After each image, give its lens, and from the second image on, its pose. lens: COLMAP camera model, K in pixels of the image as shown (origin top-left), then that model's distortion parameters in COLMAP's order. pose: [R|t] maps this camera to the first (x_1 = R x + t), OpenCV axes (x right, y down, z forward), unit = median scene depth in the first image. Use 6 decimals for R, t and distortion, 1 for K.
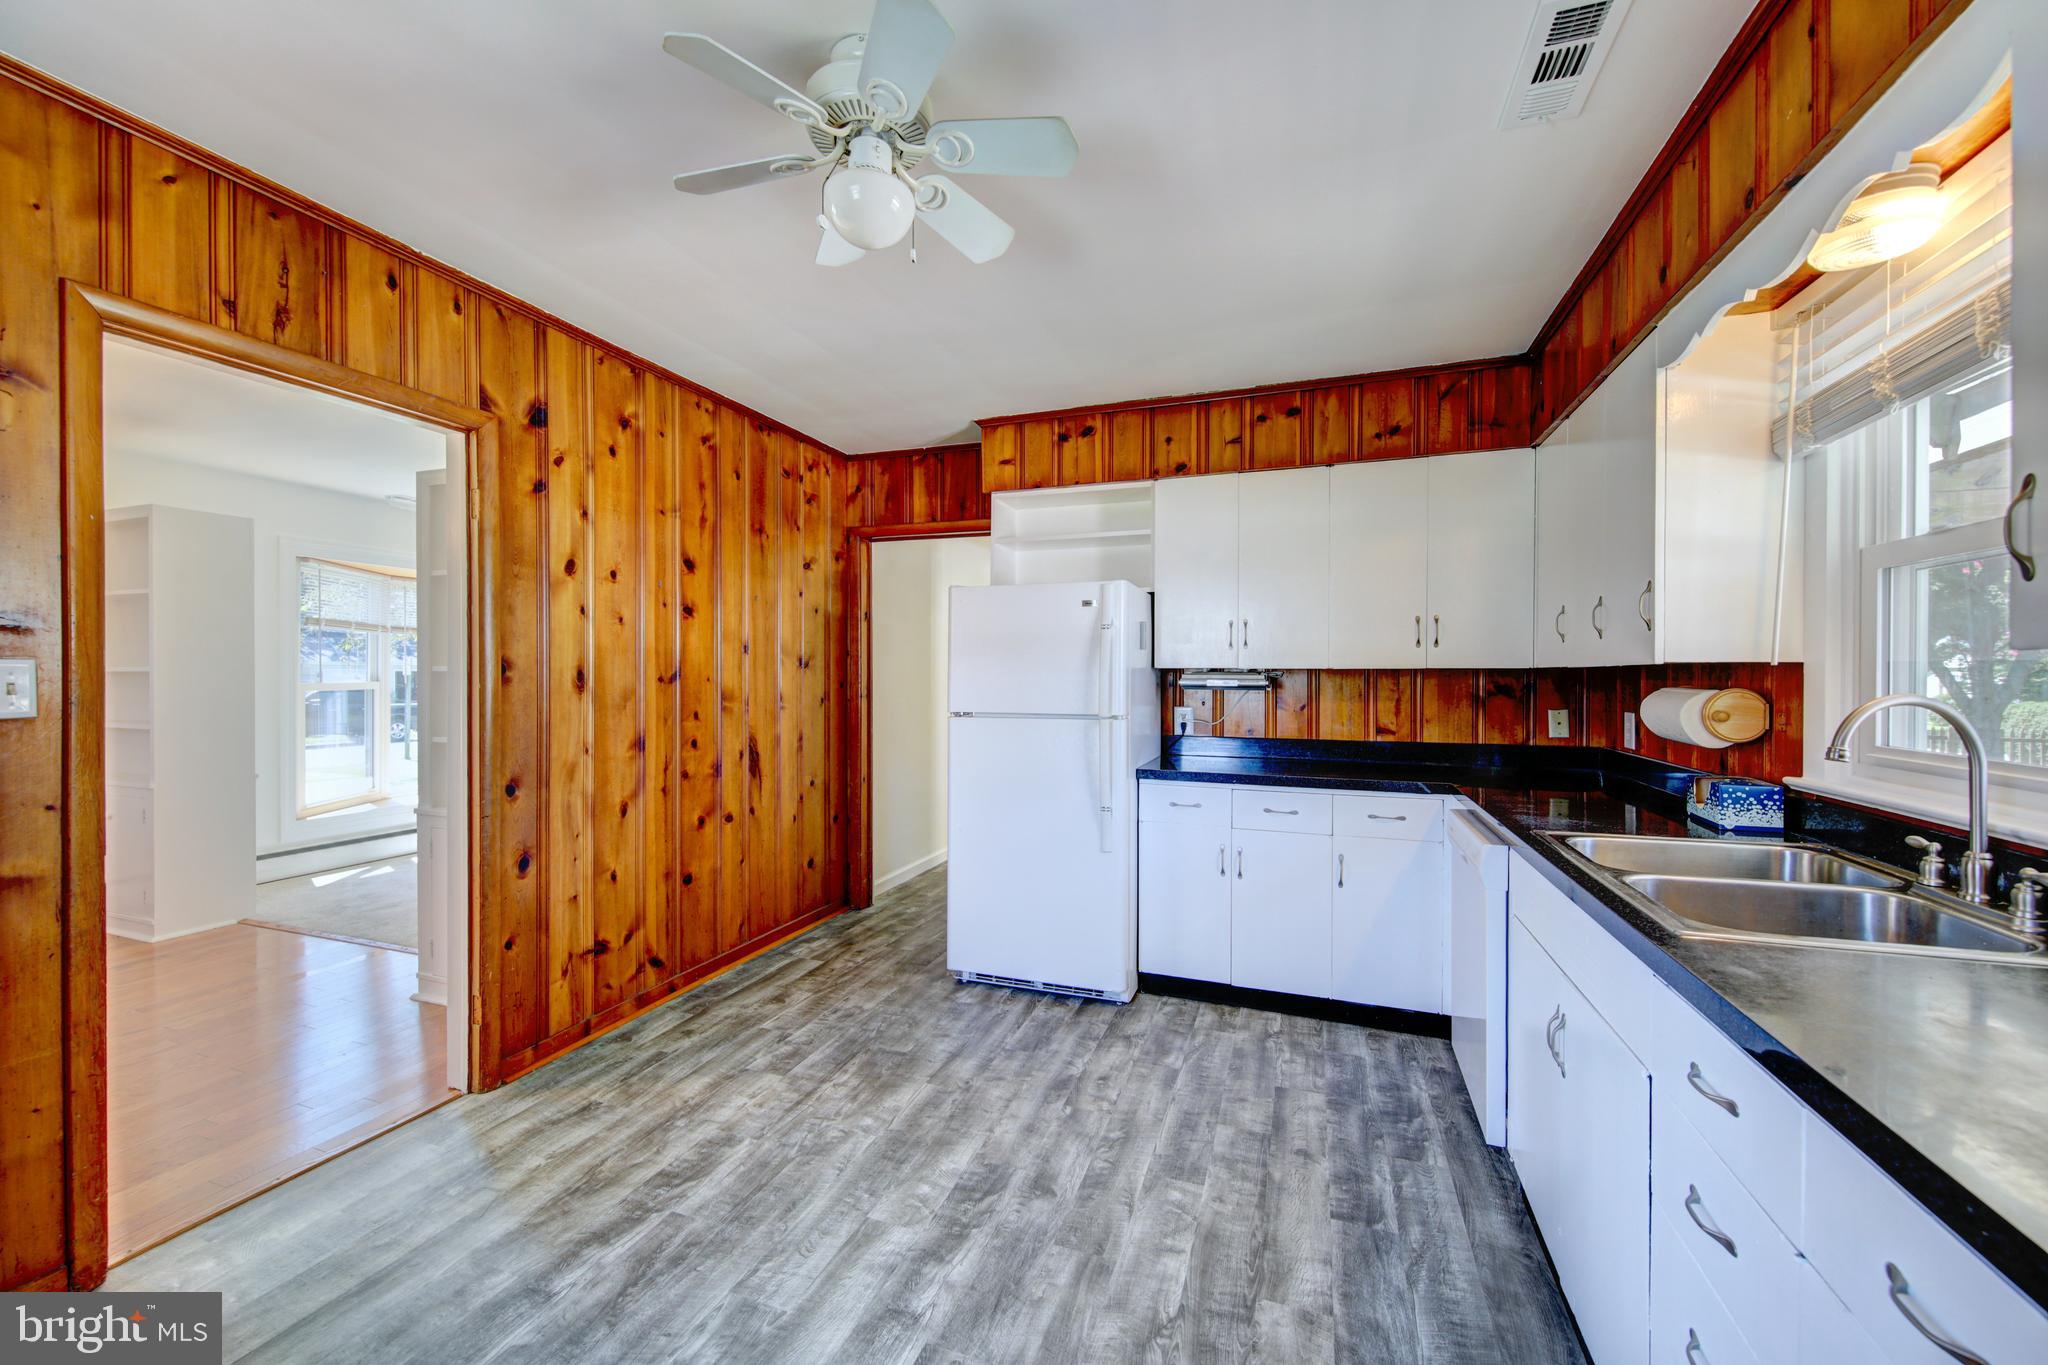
lens RADIAL K [[811.9, 0, 1025.6], [0, 811.9, 678.7], [0, 0, 1]] dist [0.006911, -0.002886]
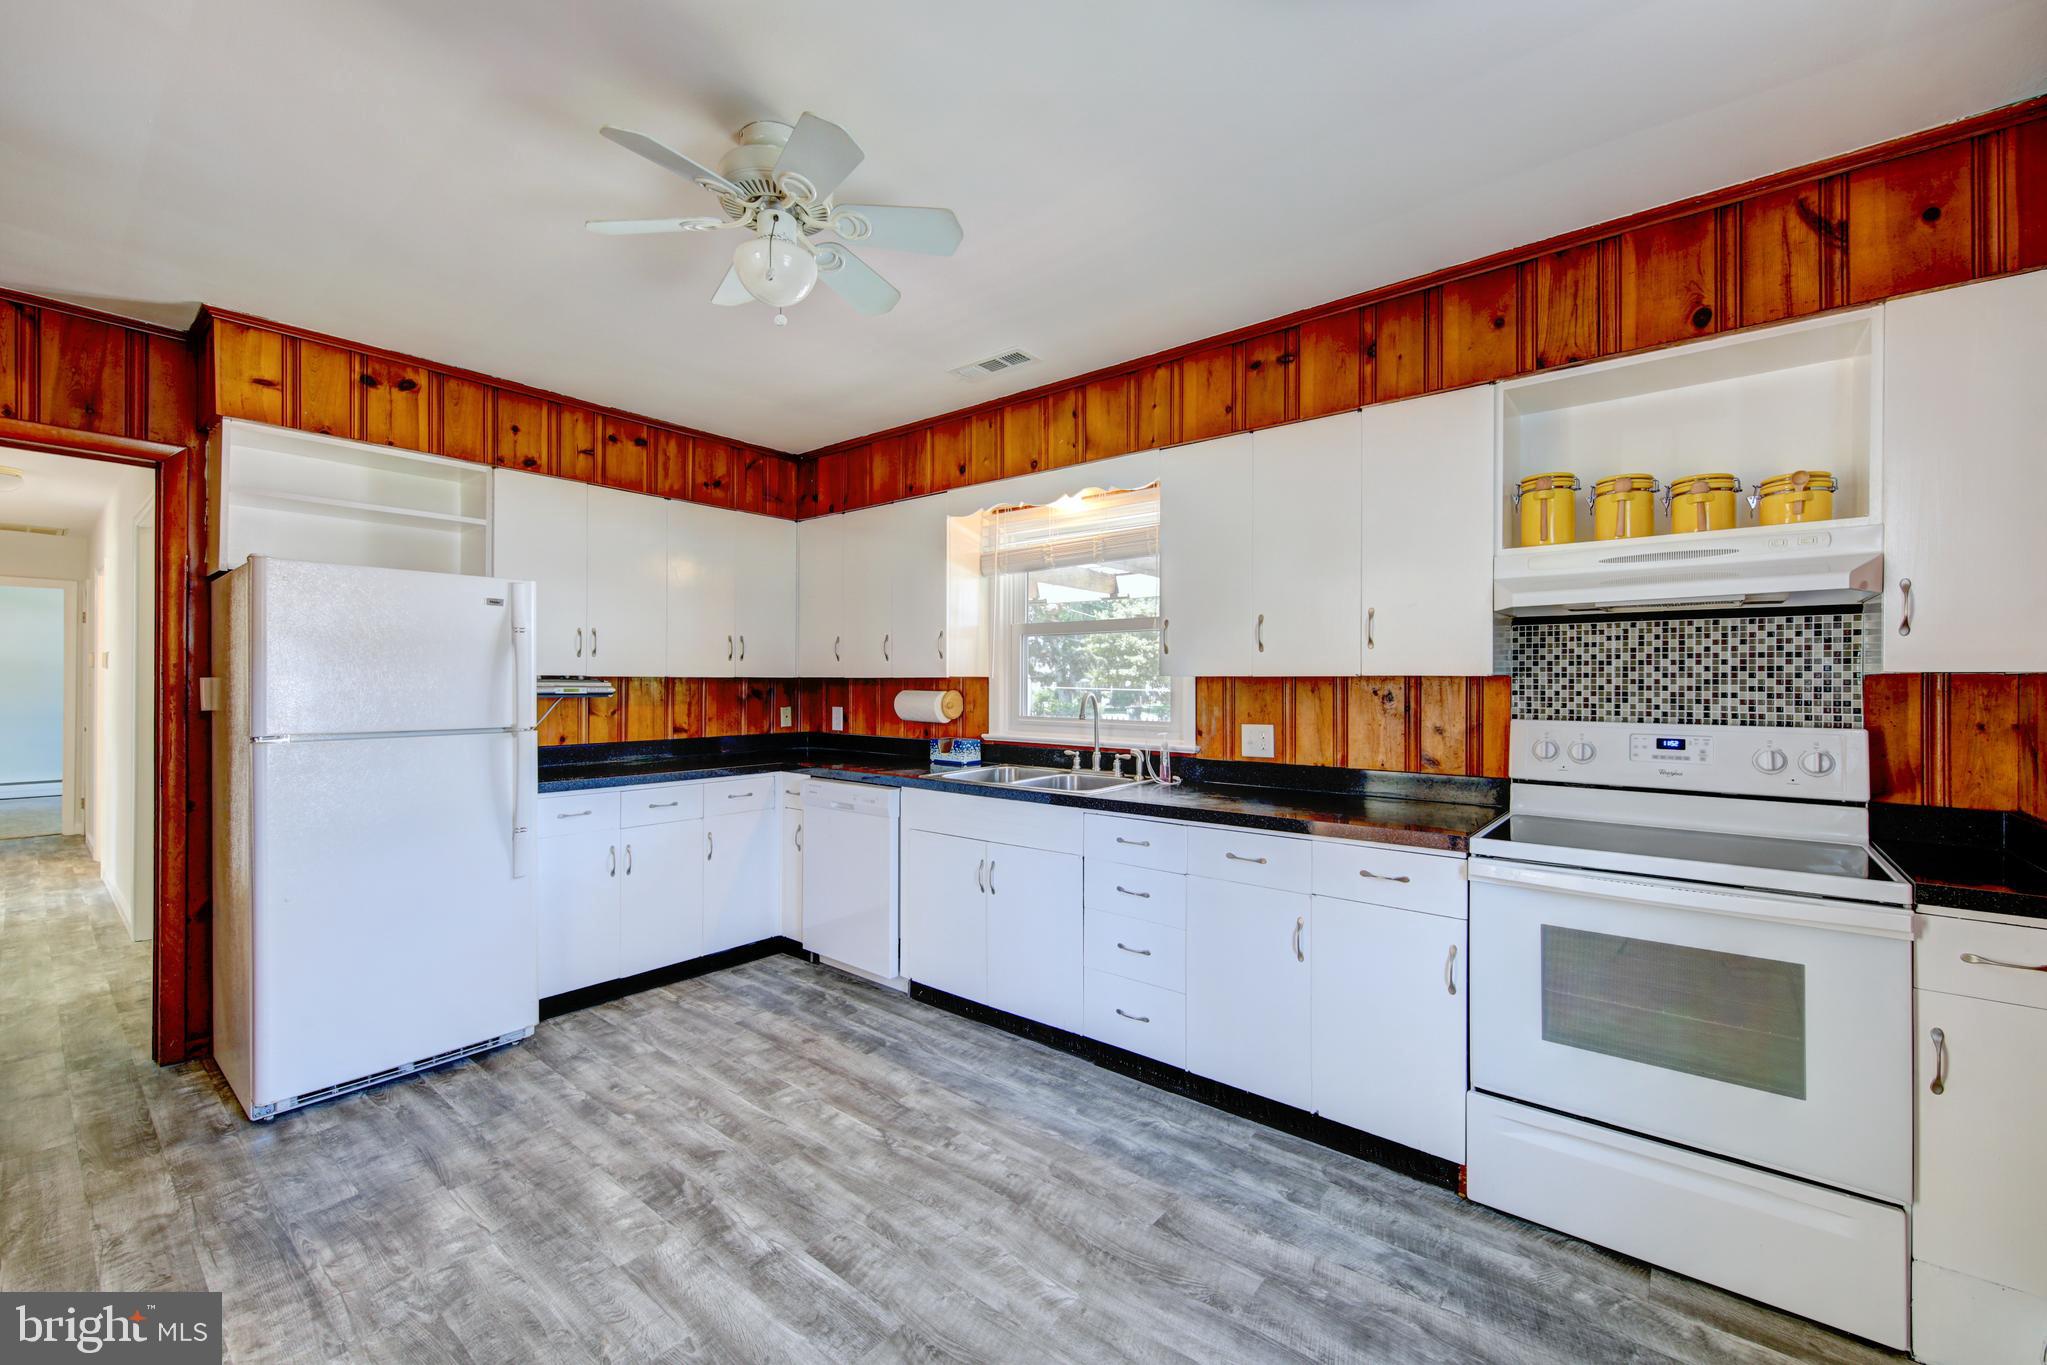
lens RADIAL K [[840.2, 0, 1035.1], [0, 840.2, 680.9], [0, 0, 1]] dist [-0.004555, -0.001140]
pose [[0.297023, 0.000564, 0.954870, -0.644616], [0.002561, 0.999996, -0.001387, -0.004056], [-0.954867, 0.002857, 0.297021, 0.173178]]
